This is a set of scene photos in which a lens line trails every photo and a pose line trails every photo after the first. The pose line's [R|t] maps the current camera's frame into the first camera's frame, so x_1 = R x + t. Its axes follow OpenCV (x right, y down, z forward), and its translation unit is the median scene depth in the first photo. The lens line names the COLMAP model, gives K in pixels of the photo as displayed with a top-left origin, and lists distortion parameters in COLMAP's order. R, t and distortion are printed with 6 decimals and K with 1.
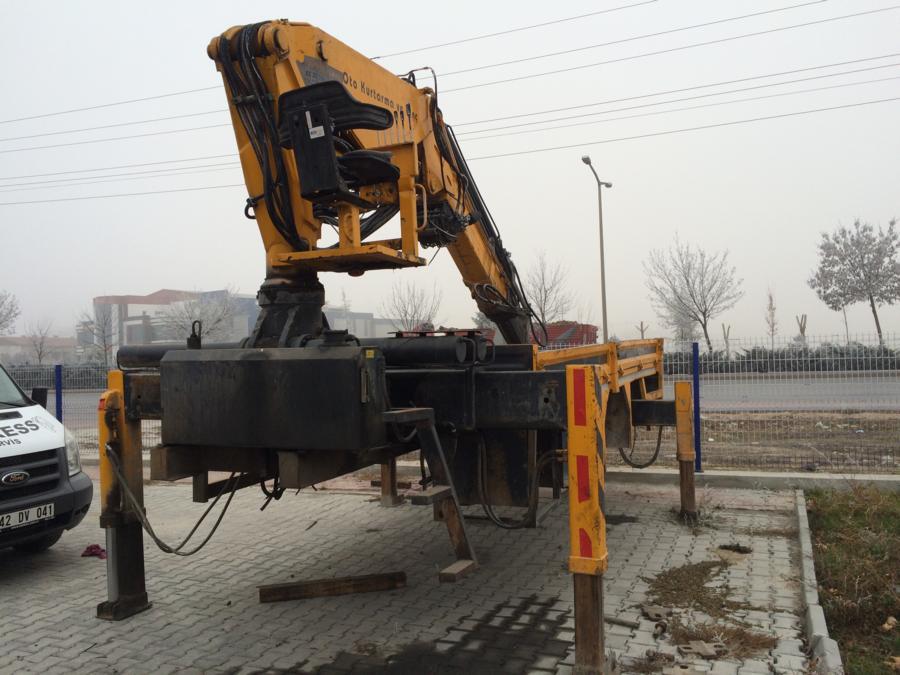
lens RADIAL K [[764.7, 0, 444.3], [0, 764.7, 343.3], [0, 0, 1]] dist [0.080387, -0.109548]
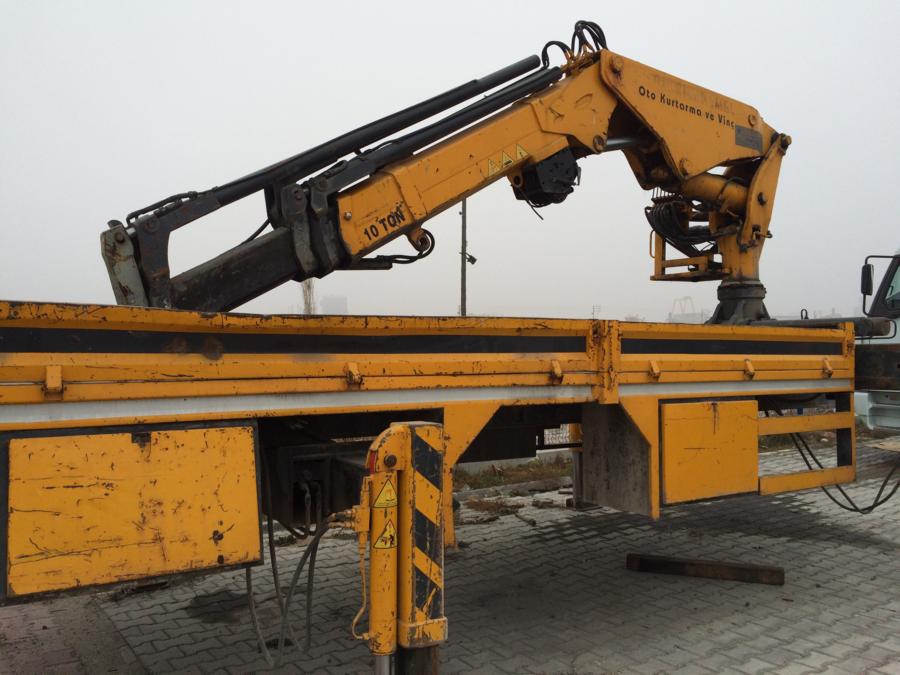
lens RADIAL K [[764.7, 0, 444.3], [0, 764.7, 343.3], [0, 0, 1]] dist [0.080387, -0.109548]
pose [[-0.831796, 0.037629, 0.553804, -0.490884], [0.029134, 0.999284, -0.024140, 0.050128], [-0.554316, -0.003945, -0.832297, 2.319796]]
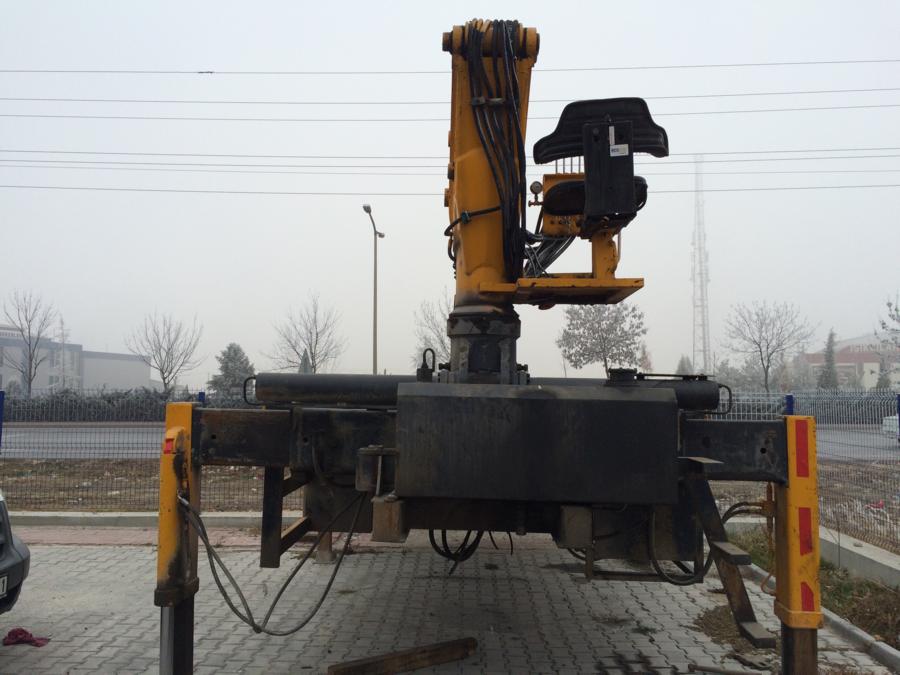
lens RADIAL K [[764.7, 0, 444.3], [0, 764.7, 343.3], [0, 0, 1]] dist [0.080387, -0.109548]
pose [[0.935806, 0.061538, 0.347102, -0.495749], [-0.041349, 0.997010, -0.065281, 0.015703], [-0.350081, 0.046738, 0.935553, 0.174119]]
